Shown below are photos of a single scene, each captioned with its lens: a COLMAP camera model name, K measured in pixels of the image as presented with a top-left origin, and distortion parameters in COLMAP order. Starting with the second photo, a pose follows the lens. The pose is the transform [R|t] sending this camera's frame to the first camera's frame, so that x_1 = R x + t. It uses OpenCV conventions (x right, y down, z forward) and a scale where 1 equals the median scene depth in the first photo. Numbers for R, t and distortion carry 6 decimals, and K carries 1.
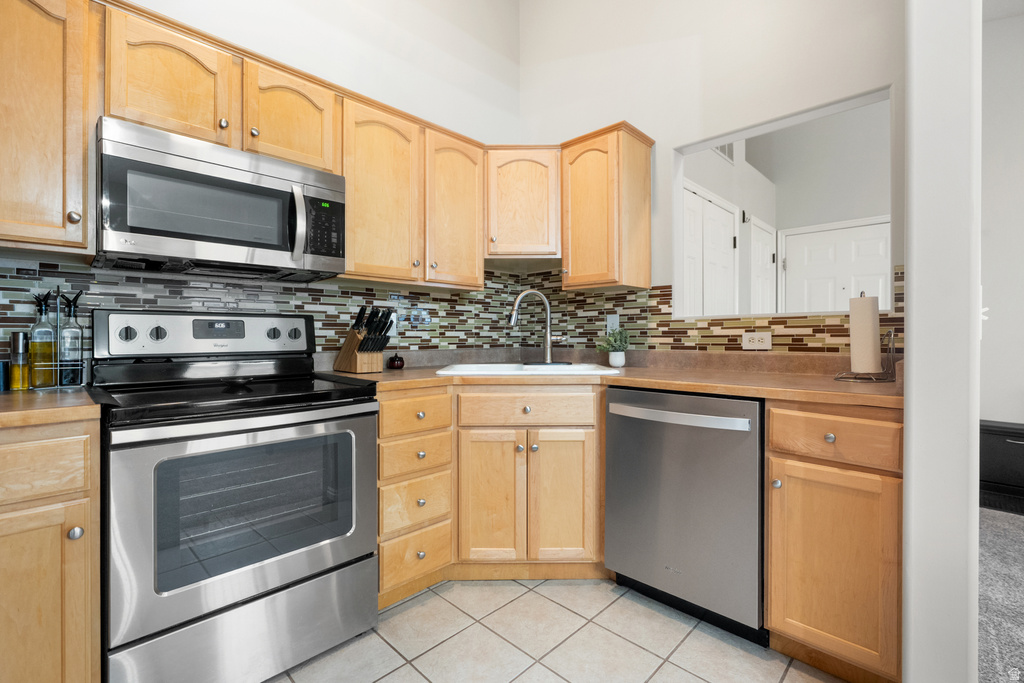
lens RADIAL K [[462.0, 0, 520.1], [0, 462.0, 336.0], [0, 0, 1]] dist [-0.012995, 0.002964]
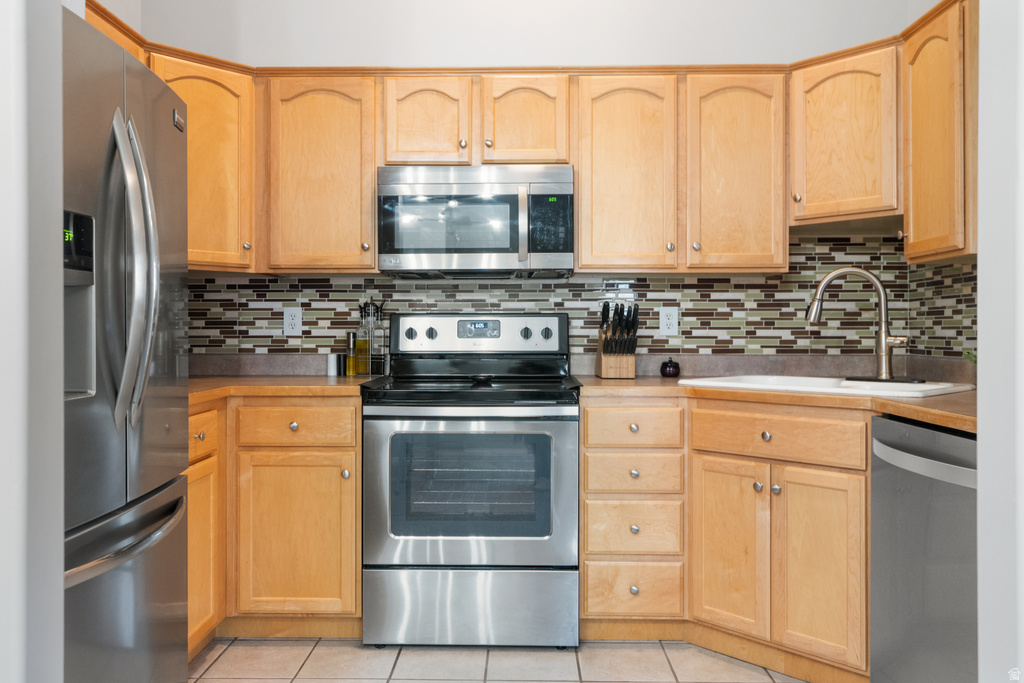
lens RADIAL K [[775.5, 0, 495.0], [0, 775.5, 331.1], [0, 0, 1]] dist [-0.002423, 0.000405]
pose [[0.674626, 0.000835, -0.738159, 0.555163], [-0.001825, 0.999998, -0.000536, -0.007579], [0.738158, 0.001709, 0.674626, -0.143119]]
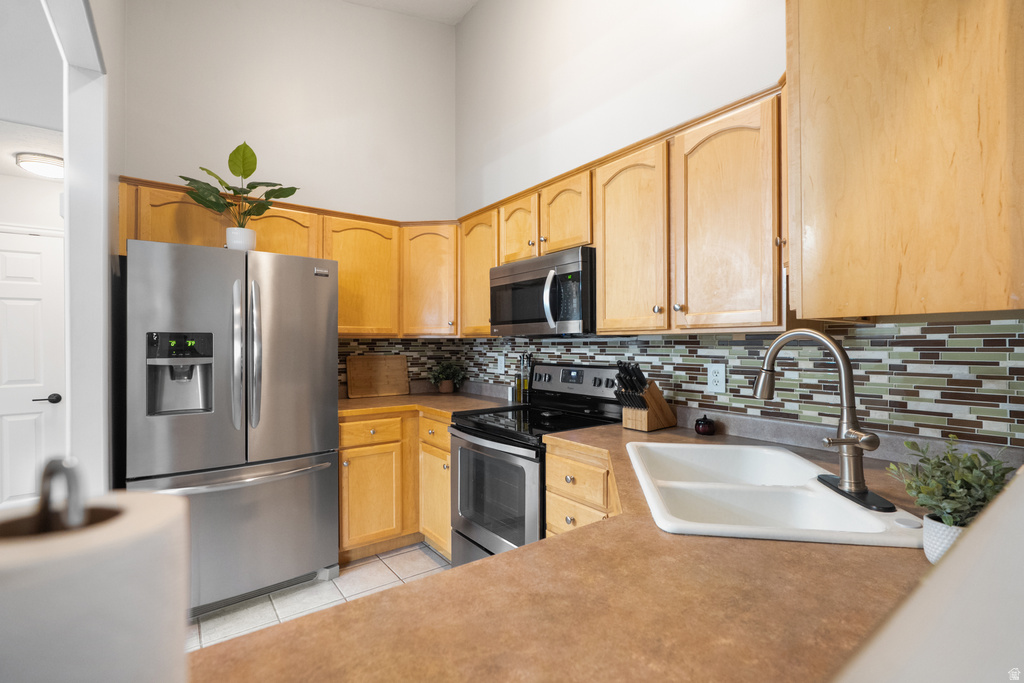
lens RADIAL K [[462.0, 0, 528.0], [0, 462.0, 343.5], [0, 0, 1]] dist [-0.012995, 0.002964]
pose [[-0.151677, -0.004278, -0.988421, 0.613399], [-0.006180, 0.999975, -0.003380, -0.088179], [0.988411, 0.005596, -0.151700, 0.870590]]
